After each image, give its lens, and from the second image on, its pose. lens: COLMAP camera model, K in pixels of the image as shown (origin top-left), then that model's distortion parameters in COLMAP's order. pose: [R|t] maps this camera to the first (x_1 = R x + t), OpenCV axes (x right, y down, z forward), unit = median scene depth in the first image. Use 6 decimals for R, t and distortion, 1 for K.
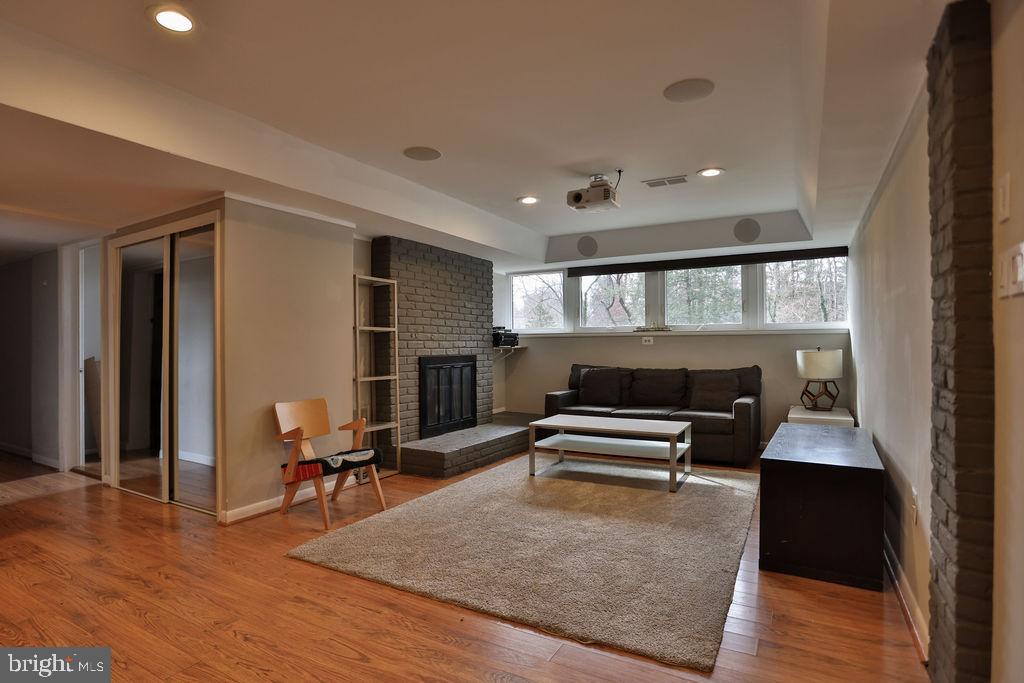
lens RADIAL K [[523.7, 0, 512.0], [0, 523.7, 341.5], [0, 0, 1]] dist [-0.053327, 0.023208]
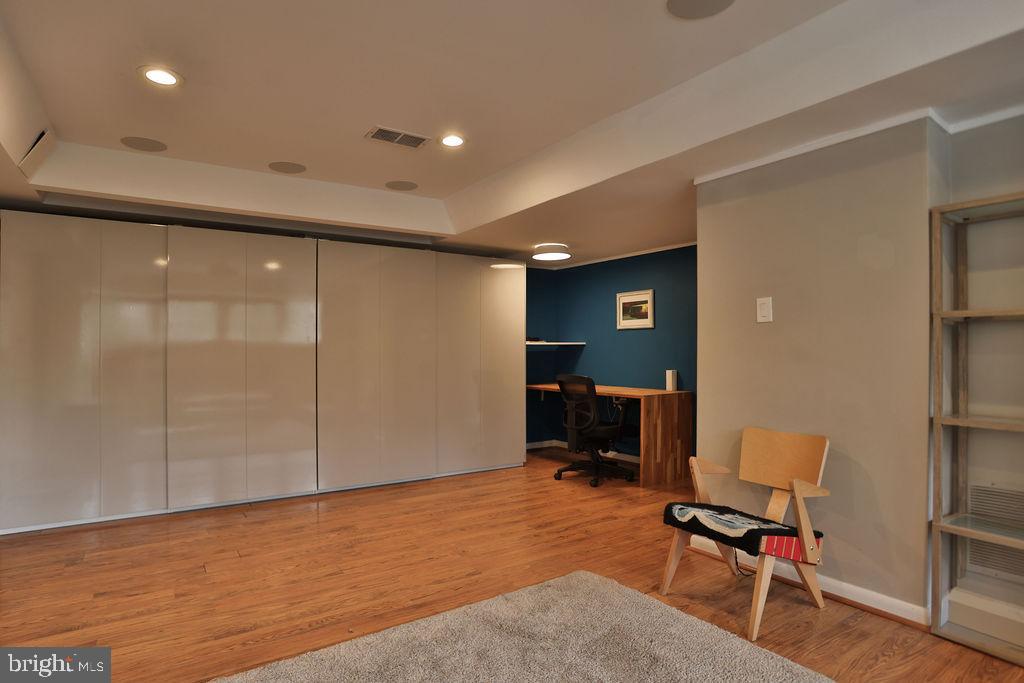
lens RADIAL K [[538.9, 0, 495.1], [0, 538.9, 357.4], [0, 0, 1]] dist [-0.055080, 0.027645]
pose [[-0.459600, 0.008306, -0.888087, 0.319075], [0.003989, 0.999965, 0.007288, 0.007725], [0.888117, -0.000193, -0.459618, 0.829327]]
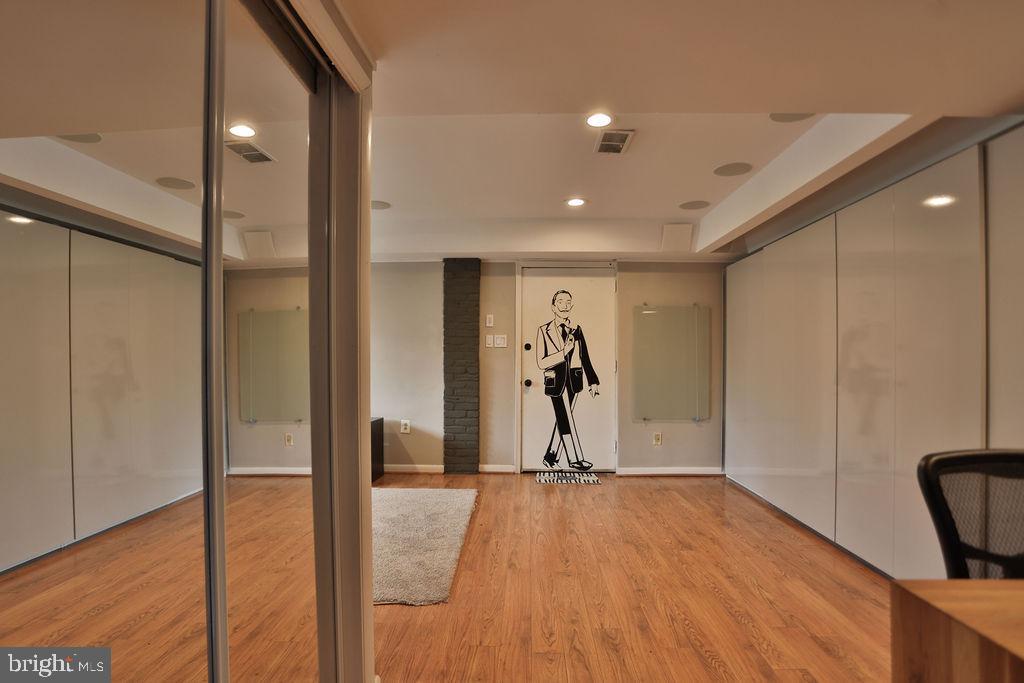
lens RADIAL K [[538.9, 0, 495.1], [0, 538.9, 357.4], [0, 0, 1]] dist [-0.055080, 0.027645]
pose [[-0.437206, 0.008276, 0.899323, -0.809163], [-0.001960, 0.999947, -0.010154, 0.010140], [-0.899359, -0.006202, -0.437167, 0.834223]]
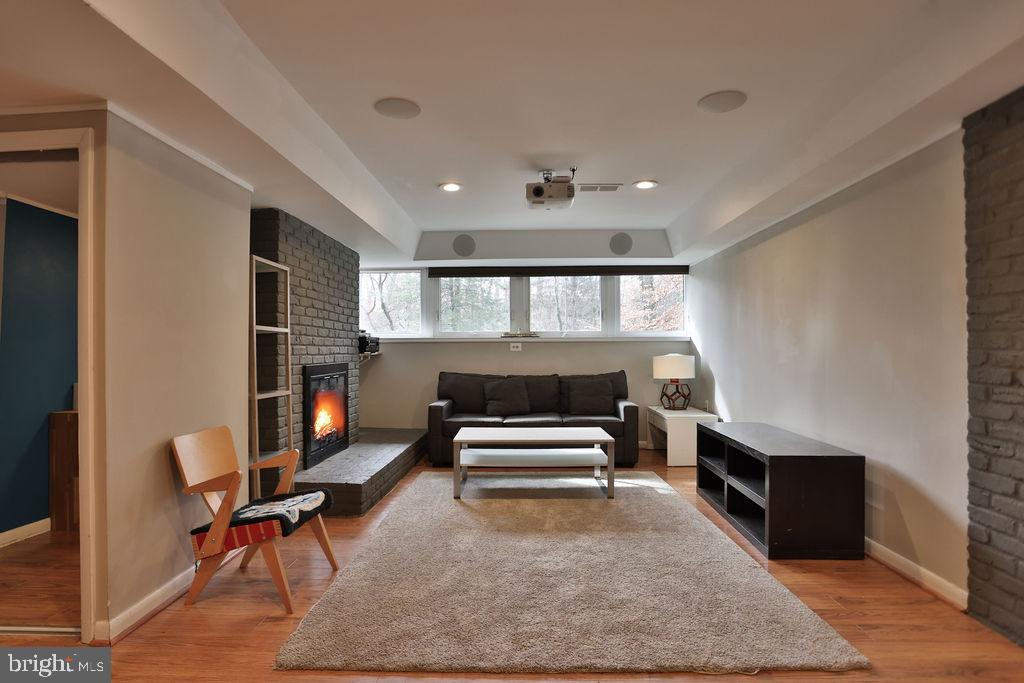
lens RADIAL K [[531.8, 0, 512.0], [0, 531.8, 341.5], [0, 0, 1]] dist [-0.055436, 0.027973]
pose [[0.887327, 0.009586, 0.461041, -0.304510], [-0.003652, 0.999899, -0.013760, 0.003058], [-0.461127, 0.010526, 0.887272, 0.167655]]
